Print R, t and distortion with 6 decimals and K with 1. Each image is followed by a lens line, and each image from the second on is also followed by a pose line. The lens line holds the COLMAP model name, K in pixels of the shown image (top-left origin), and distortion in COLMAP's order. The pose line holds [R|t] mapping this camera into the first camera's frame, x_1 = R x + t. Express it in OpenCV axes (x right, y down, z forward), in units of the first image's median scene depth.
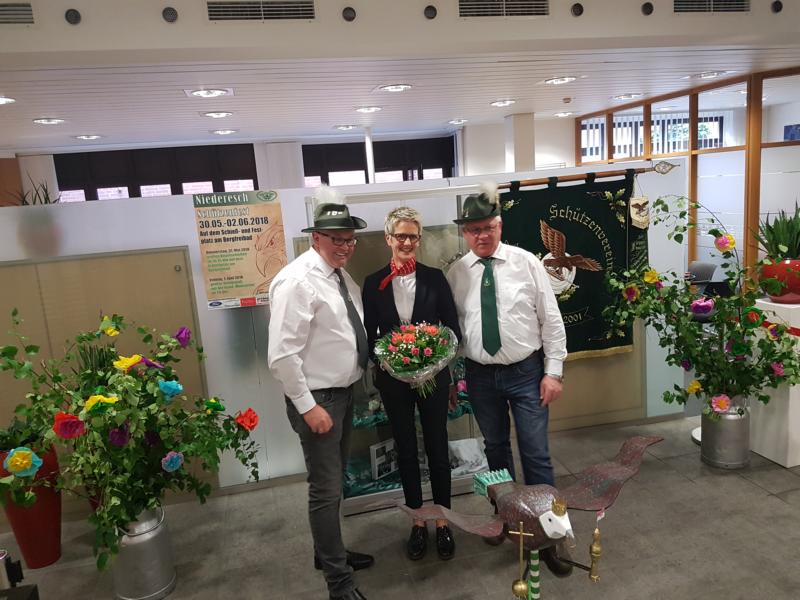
lens RADIAL K [[661.4, 0, 405.9], [0, 661.4, 295.6], [0, 0, 1]] dist [0.150480, -0.212560]
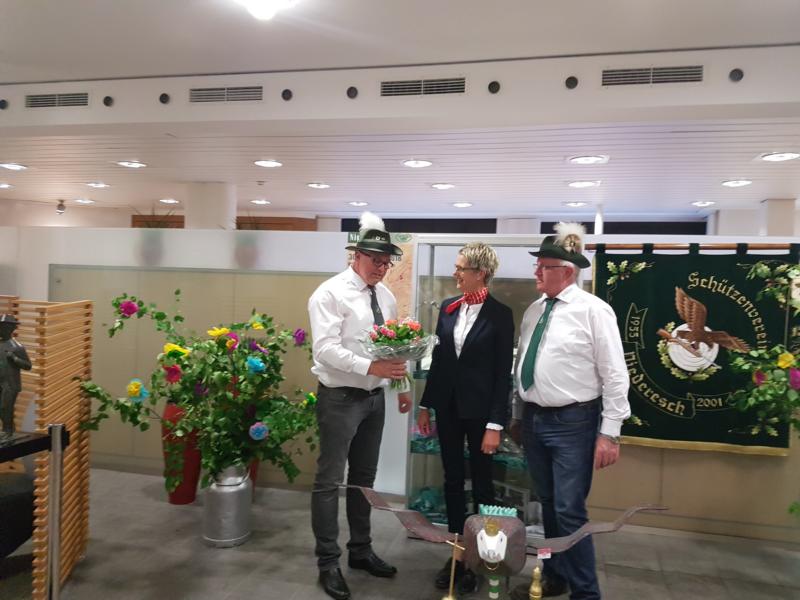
lens RADIAL K [[661.4, 0, 411.3], [0, 661.4, 283.1], [0, 0, 1]] dist [0.150480, -0.212560]
pose [[0.876561, 0.099273, -0.470942, 0.352044], [-0.174295, 0.977556, -0.118348, 0.062394], [0.448623, 0.185823, 0.874189, 0.011698]]
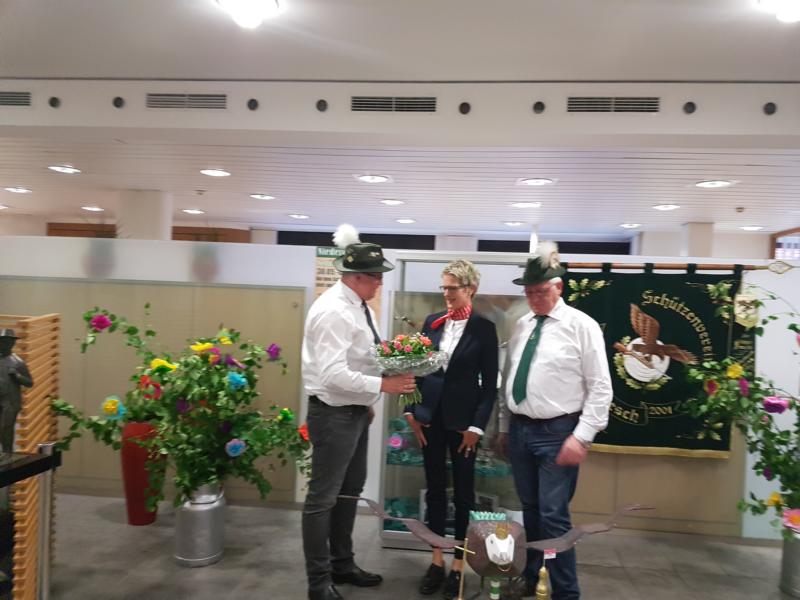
lens RADIAL K [[661.4, 0, 410.5], [0, 661.4, 306.8], [0, 0, 1]] dist [0.150480, -0.212560]
pose [[0.934222, 0.111378, -0.338857, 0.256287], [-0.163345, 0.978119, -0.128844, 0.082132], [0.317092, 0.175719, 0.931974, -0.046578]]
